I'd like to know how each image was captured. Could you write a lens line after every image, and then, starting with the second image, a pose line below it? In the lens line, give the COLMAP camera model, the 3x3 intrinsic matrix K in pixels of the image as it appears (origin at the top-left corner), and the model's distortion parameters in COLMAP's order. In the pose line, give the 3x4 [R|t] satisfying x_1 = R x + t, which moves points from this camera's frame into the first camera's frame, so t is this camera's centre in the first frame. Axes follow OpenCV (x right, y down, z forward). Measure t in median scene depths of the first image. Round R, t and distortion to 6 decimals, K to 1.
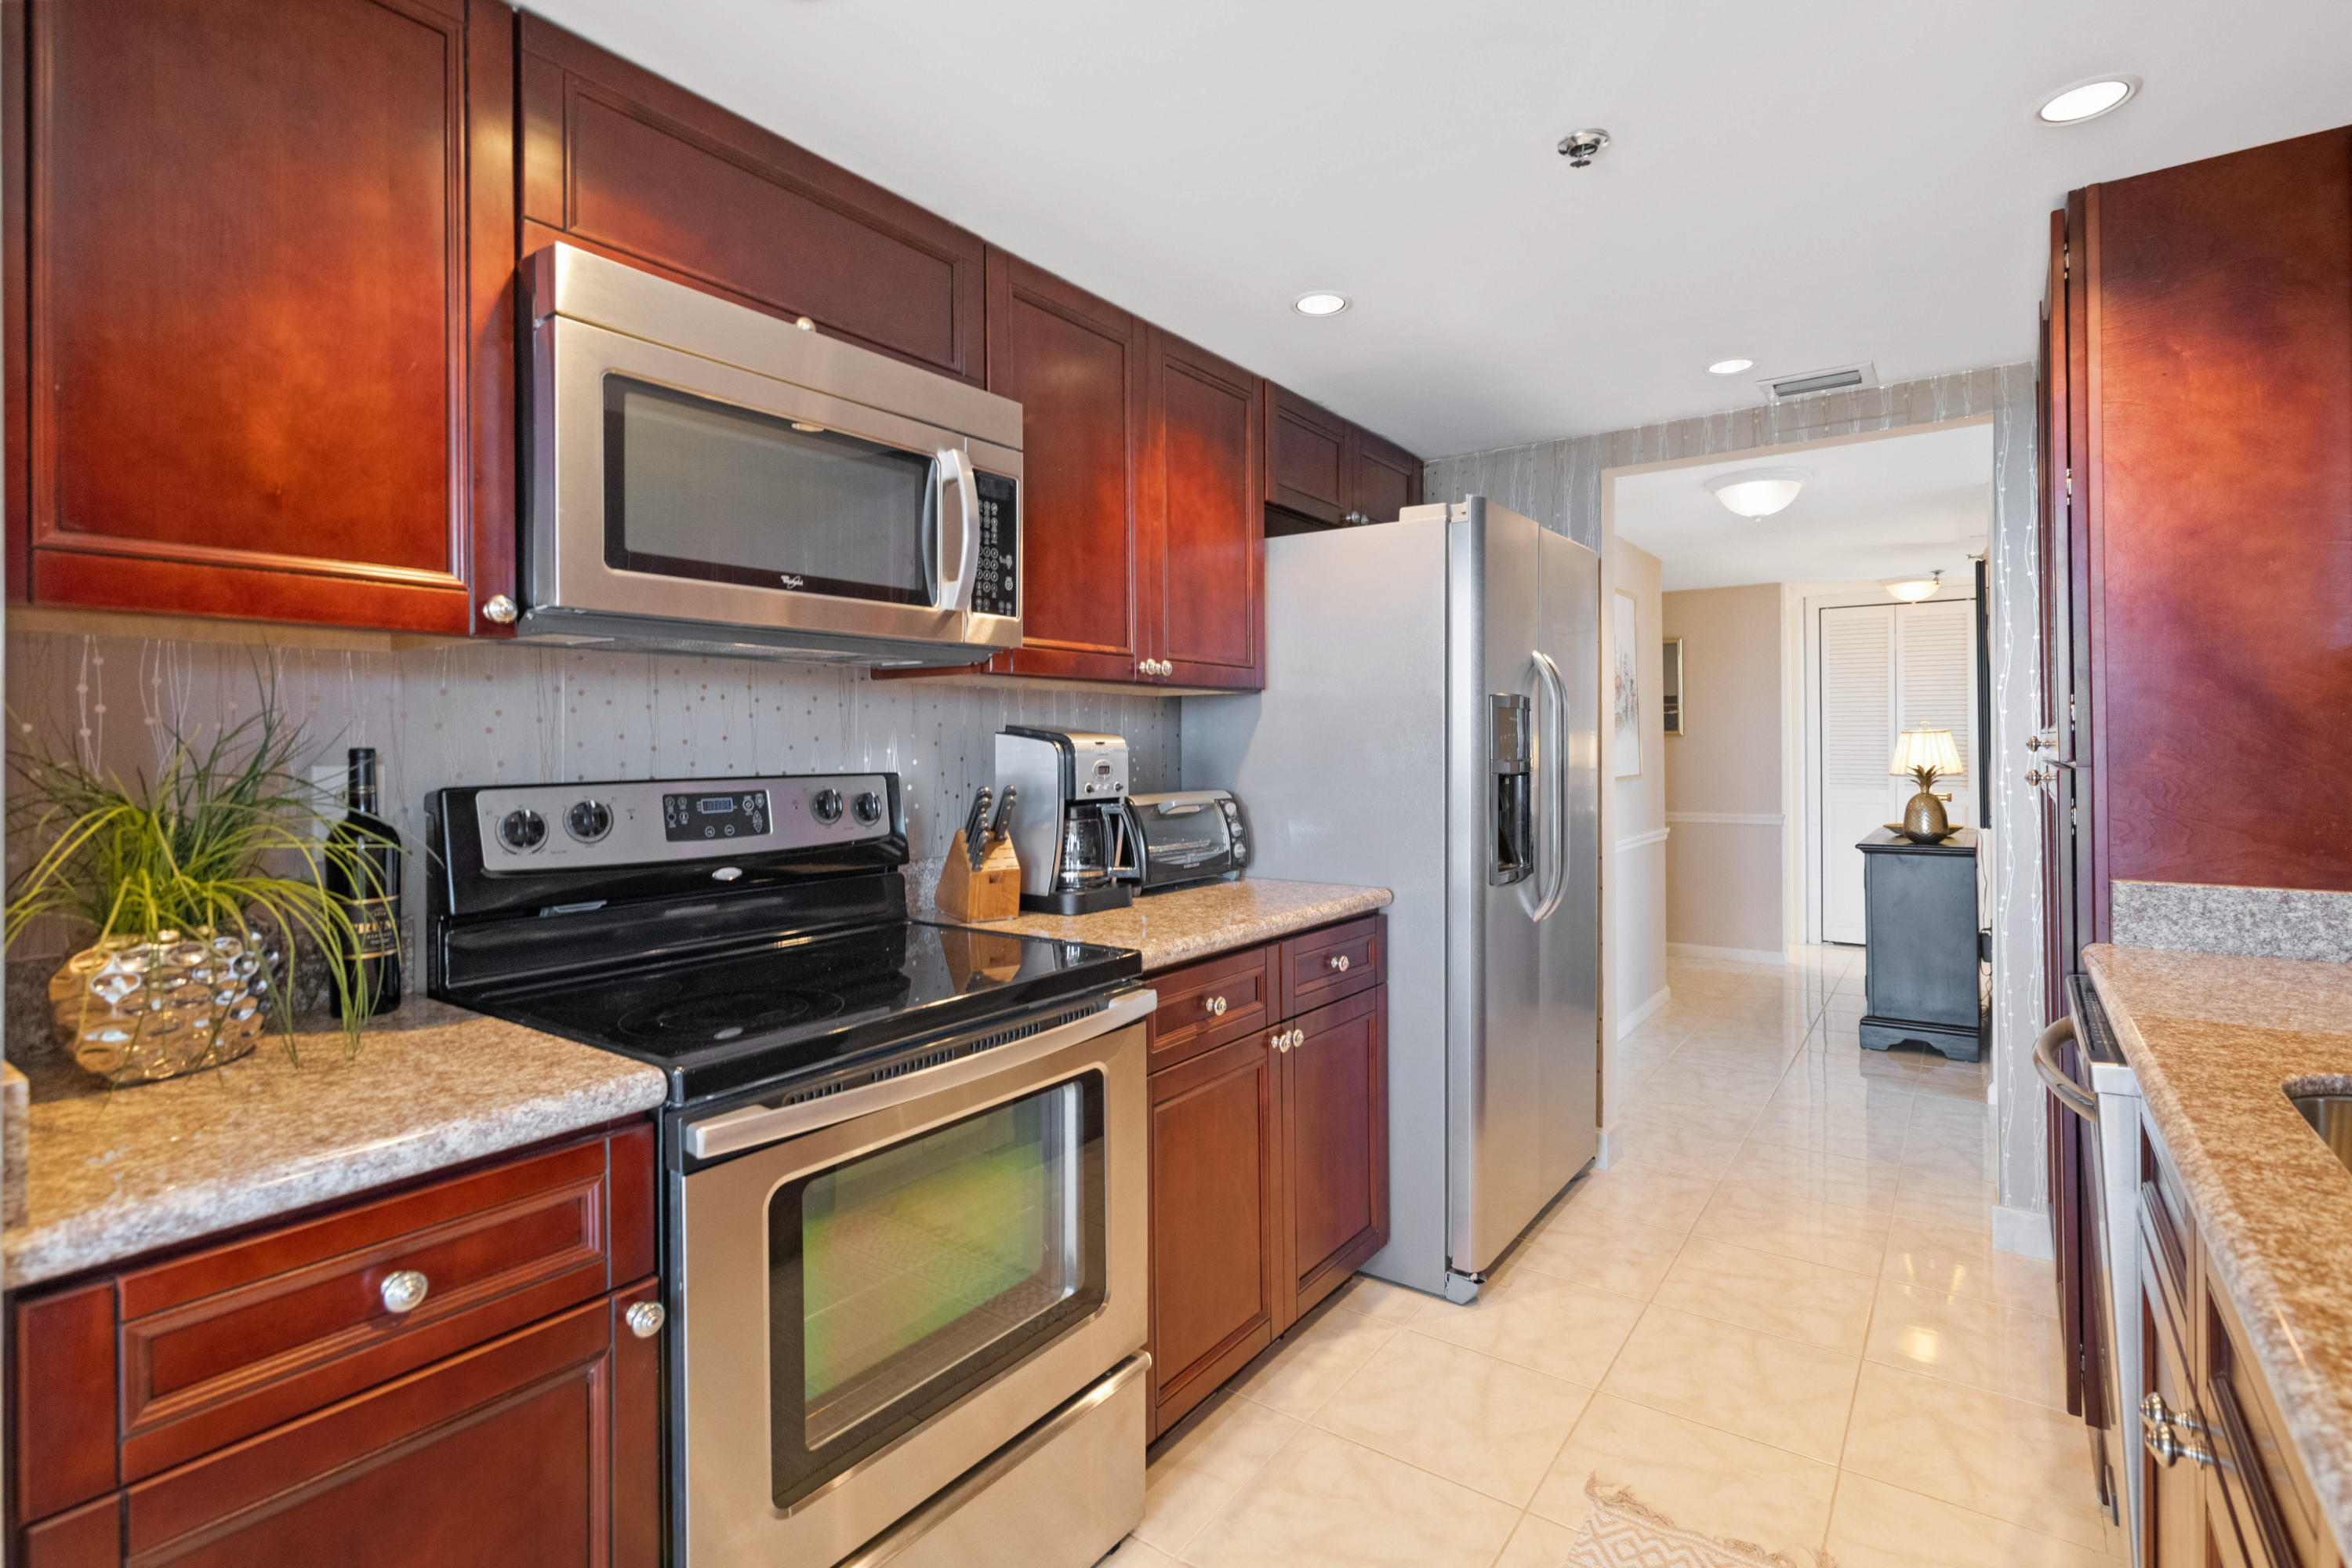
lens RADIAL K [[1113.8, 0, 1196.8], [0, 1113.8, 740.8], [0, 0, 1]] dist [0.000035, -0.000929]
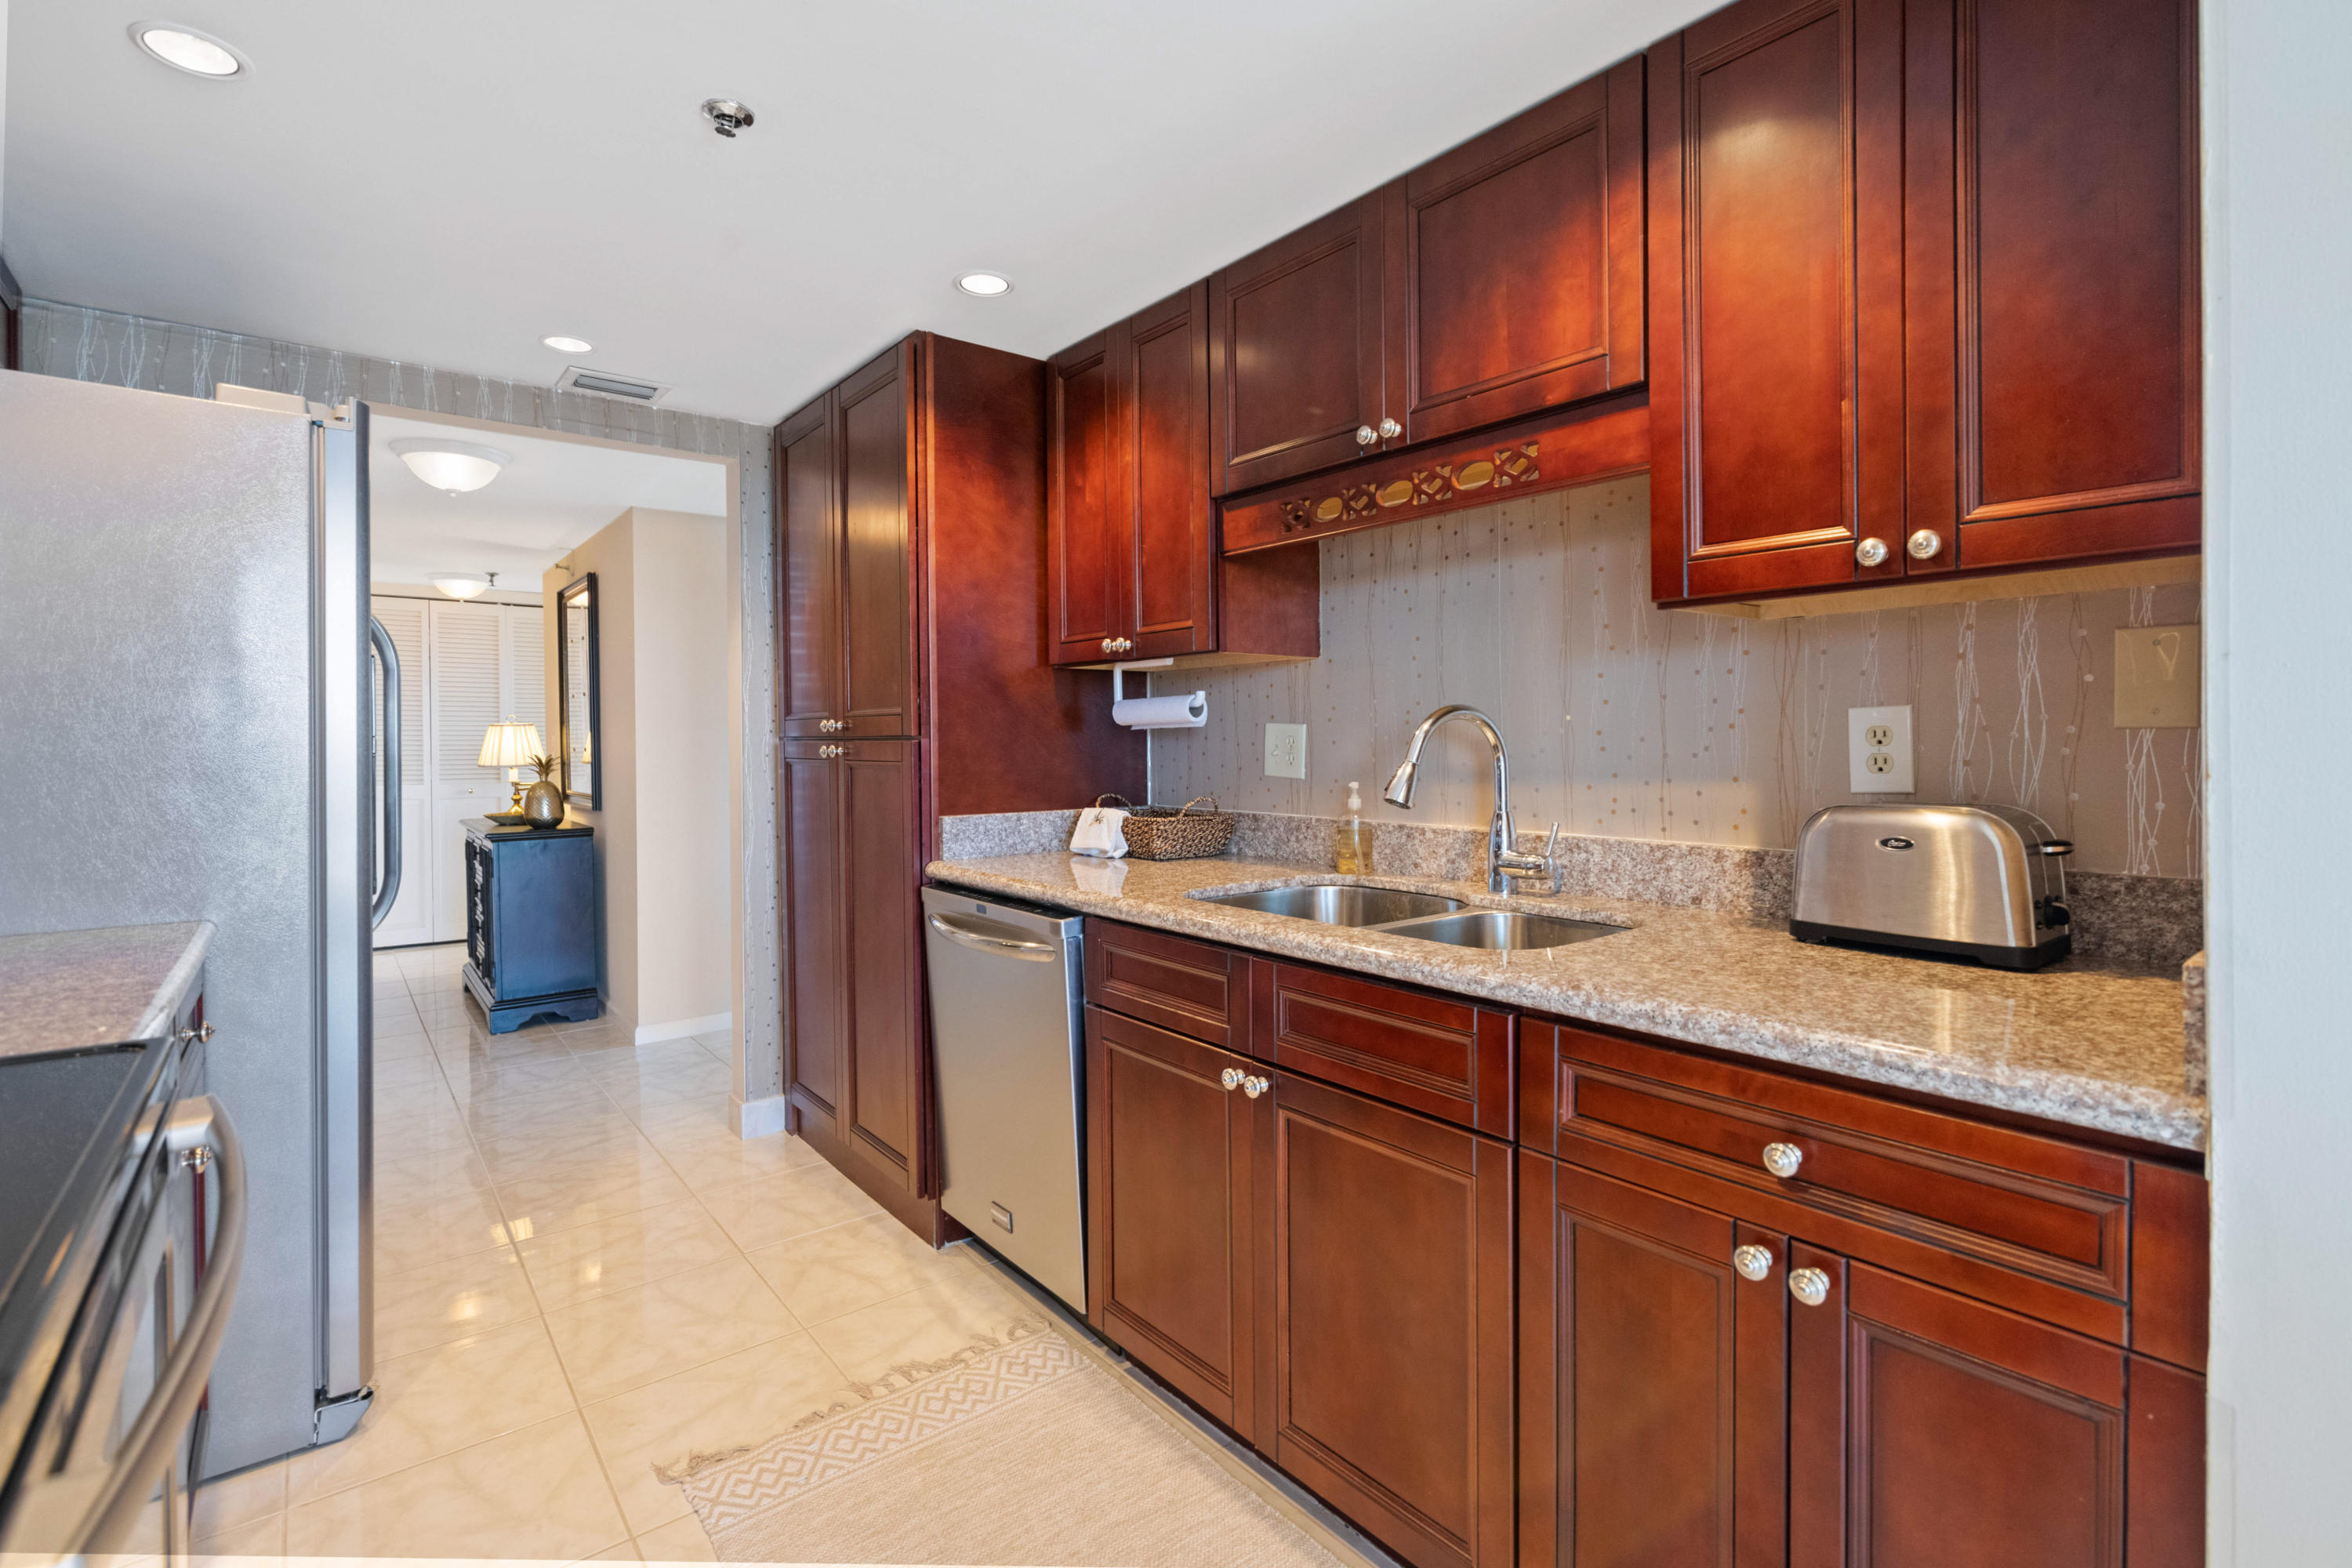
lens RADIAL K [[1081.1, 0, 1183.2], [0, 1081.1, 743.1], [0, 0, 1]] dist [0.003355, -0.000055]
pose [[0.269069, 0.002155, 0.963119, -0.427255], [0.001054, 0.999996, -0.002532, 0.031672], [-0.963120, 0.001697, 0.269065, 0.298948]]
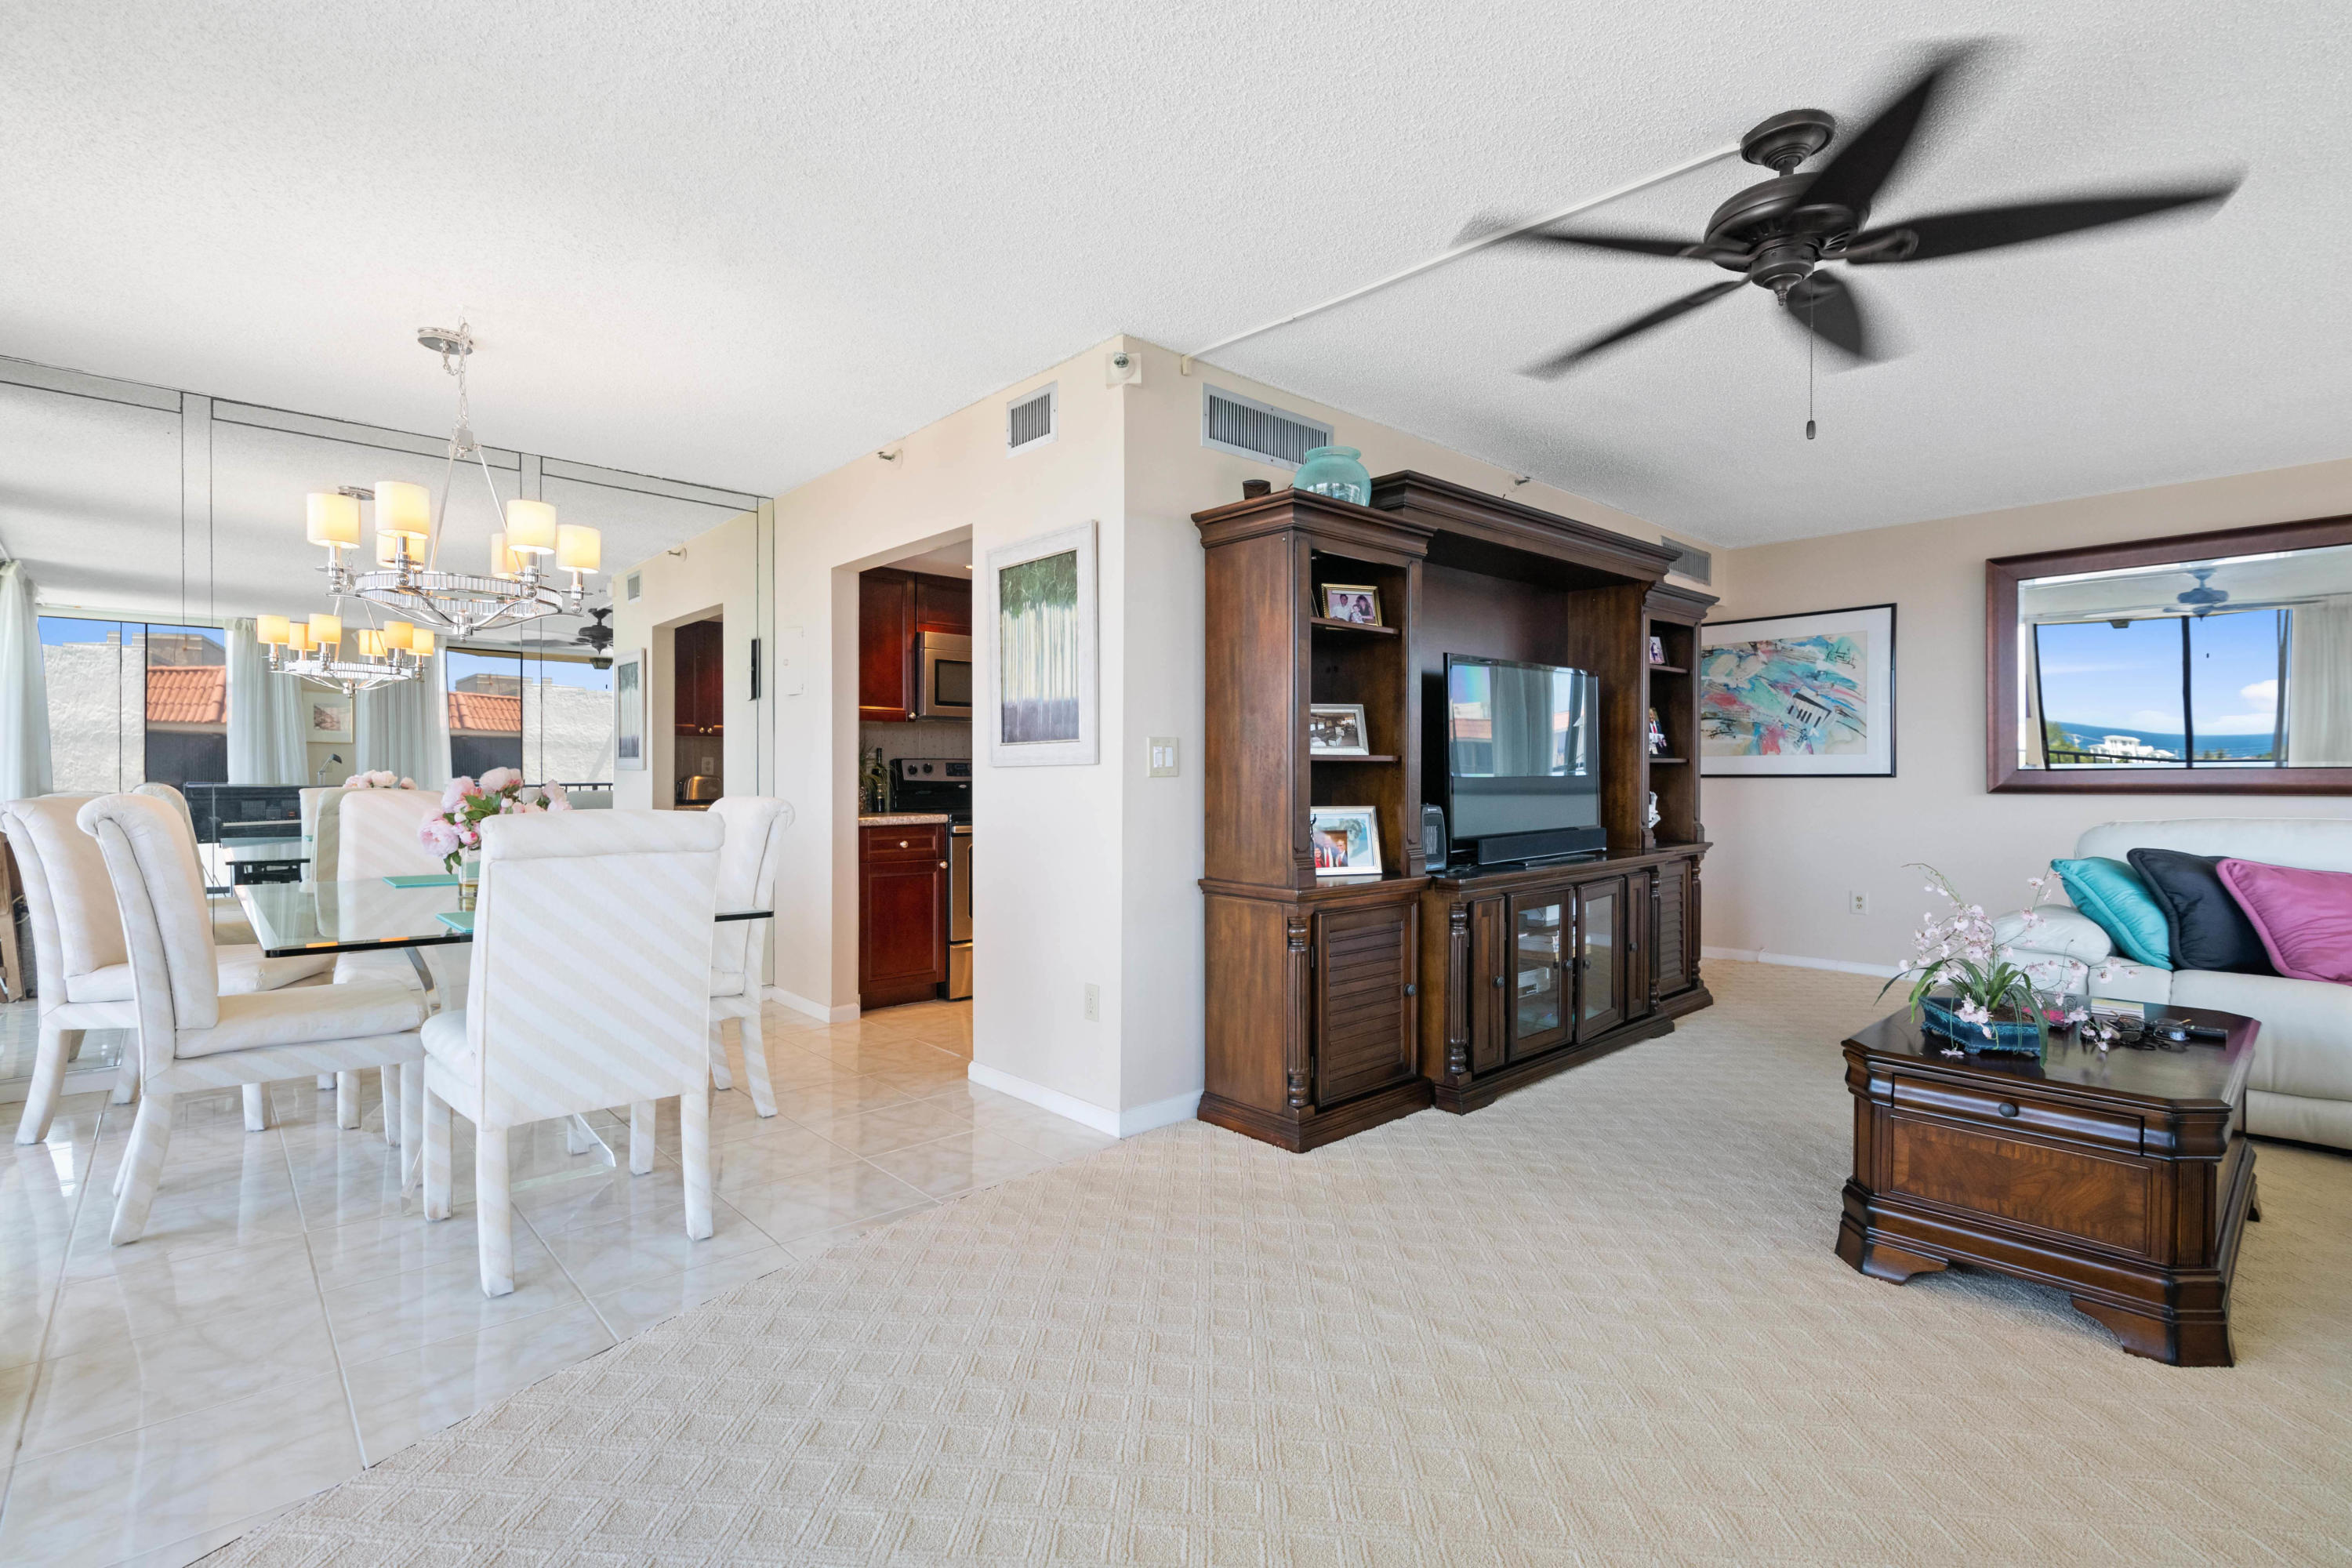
lens RADIAL K [[1062.0, 0, 1175.1], [0, 1062.0, 768.5], [0, 0, 1]] dist [0.001056, -0.000132]
pose [[0.976555, 0.009960, -0.215039, 0.868496], [-0.010408, 0.999945, -0.000954, 0.055577], [0.215018, 0.003169, 0.976605, -1.937446]]
